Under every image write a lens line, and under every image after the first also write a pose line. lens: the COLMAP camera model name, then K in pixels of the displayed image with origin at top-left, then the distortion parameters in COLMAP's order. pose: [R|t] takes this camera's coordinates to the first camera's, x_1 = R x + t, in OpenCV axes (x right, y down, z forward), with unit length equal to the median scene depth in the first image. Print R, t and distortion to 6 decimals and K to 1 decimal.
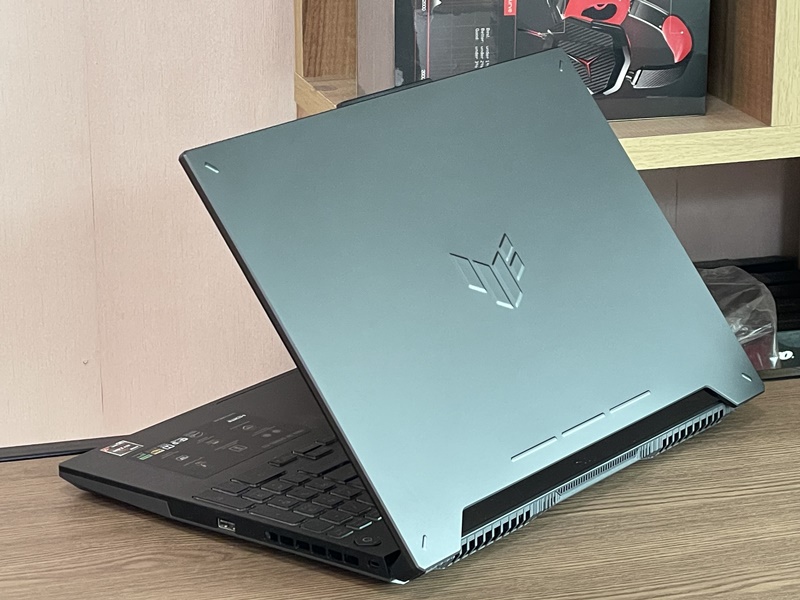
lens RADIAL K [[2472.1, 0, 461.2], [0, 2472.1, 299.8], [0, 0, 1]] dist [0.061115, 1.057852]
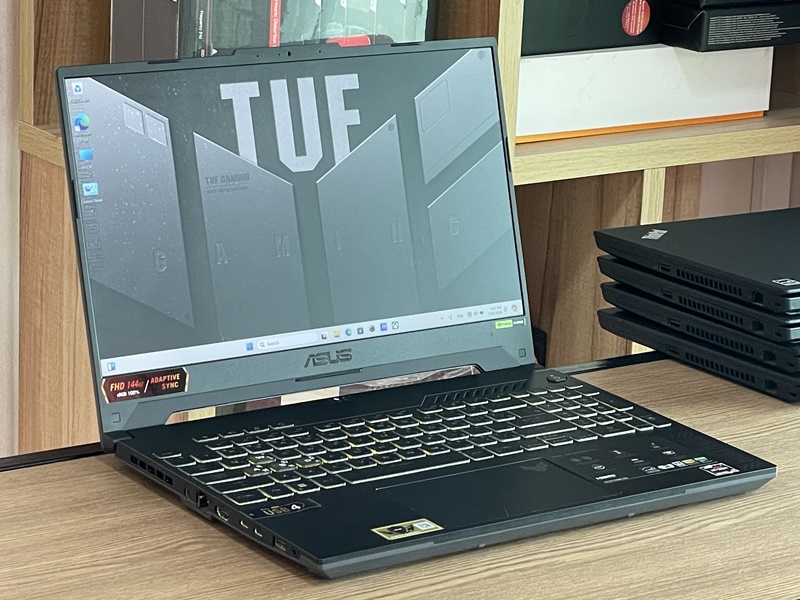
lens RADIAL K [[2562.9, 0, 400.0], [0, 2562.9, 300.0], [0, 0, 1]] dist [0.109299, 0.042448]
pose [[0.949559, -0.039919, 0.311038, -0.283822], [0.049267, 0.998538, -0.022253, 0.018340], [-0.309695, 0.036455, 0.950137, -0.098885]]
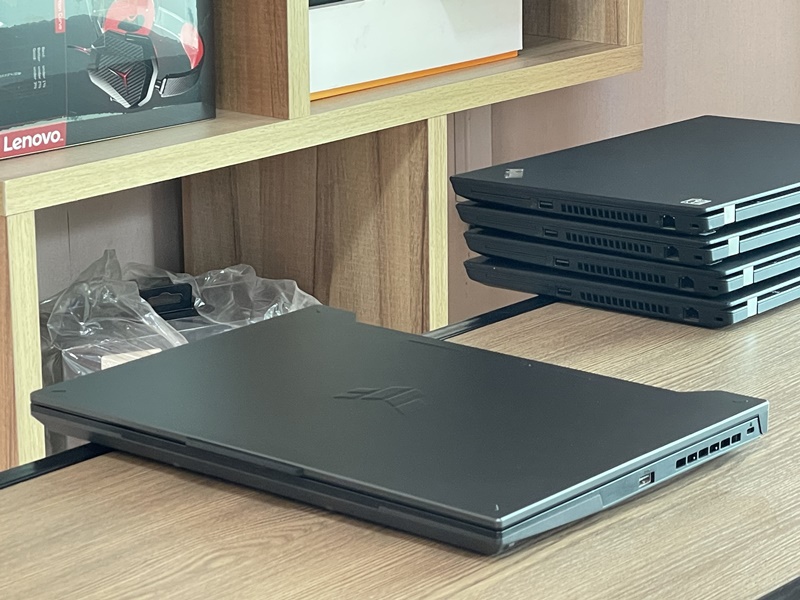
lens RADIAL K [[2422.9, 0, 400.0], [0, 2422.9, 300.0], [0, 0, 1]] dist [0.086938, 1.137455]
pose [[0.833042, -0.144025, 0.534132, -0.399101], [0.170804, 0.985305, -0.000709, 0.014087], [-0.526181, 0.091823, 0.845400, 0.115615]]
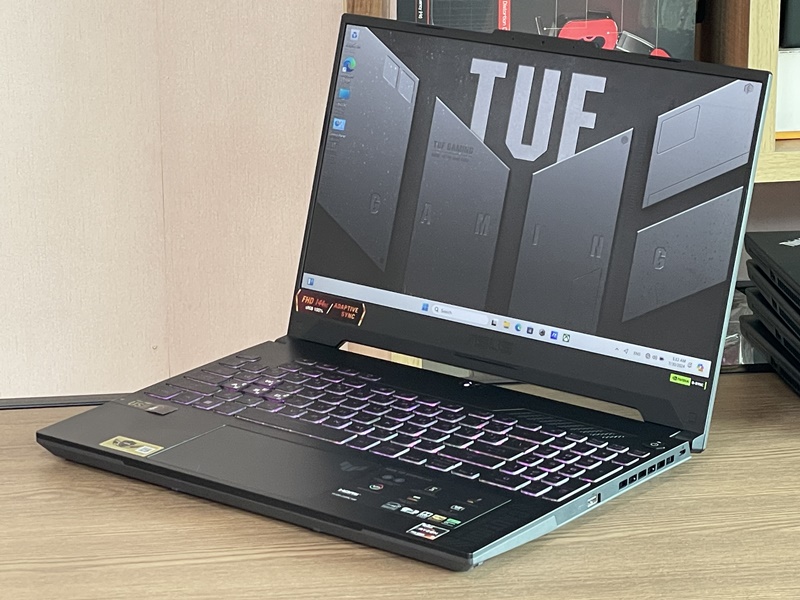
lens RADIAL K [[2562.9, 0, 400.0], [0, 2562.9, 300.0], [0, 0, 1]] dist [0.109299, 0.042448]
pose [[0.584045, 0.233641, -0.777370, 0.914138], [-0.239565, 0.964636, 0.109937, -0.119705], [0.775564, 0.122023, 0.619363, 0.255249]]
